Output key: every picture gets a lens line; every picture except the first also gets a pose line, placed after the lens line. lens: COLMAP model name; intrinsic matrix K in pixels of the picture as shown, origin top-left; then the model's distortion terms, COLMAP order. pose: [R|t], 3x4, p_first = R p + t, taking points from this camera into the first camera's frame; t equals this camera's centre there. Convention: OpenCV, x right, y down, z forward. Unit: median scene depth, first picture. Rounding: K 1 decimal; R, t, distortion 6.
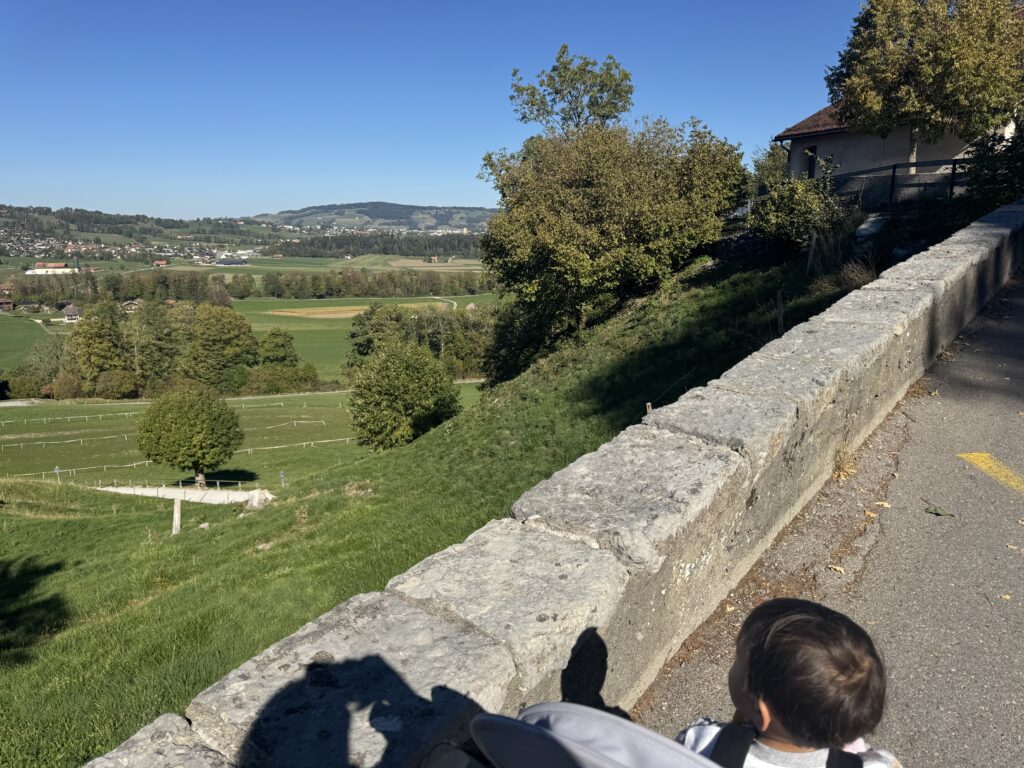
lens RADIAL K [[699.7, 0, 512.4], [0, 699.7, 390.6], [0, 0, 1]] dist [0.030569, -0.069844]
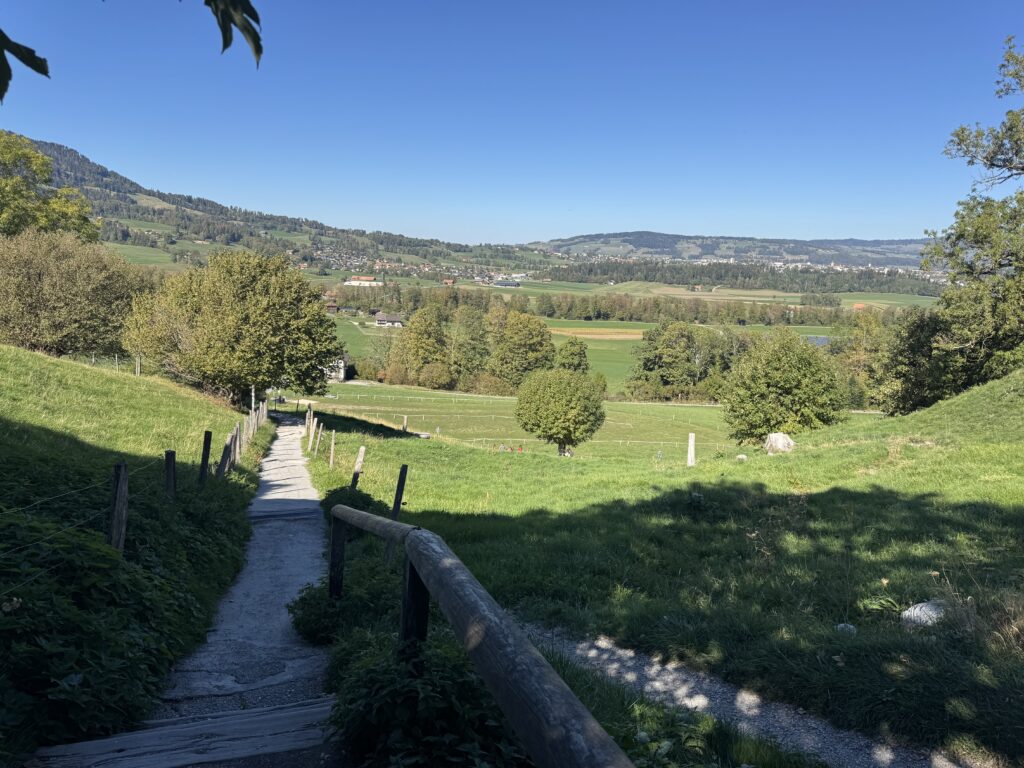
lens RADIAL K [[688.6, 0, 508.6], [0, 688.6, 382.7], [0, 0, 1]] dist [0.133558, -0.258649]
pose [[0.935174, 0.090056, -0.342549, -0.117689], [-0.107354, 0.993711, -0.031835, 0.042537], [0.337528, 0.066546, 0.938960, -0.021406]]
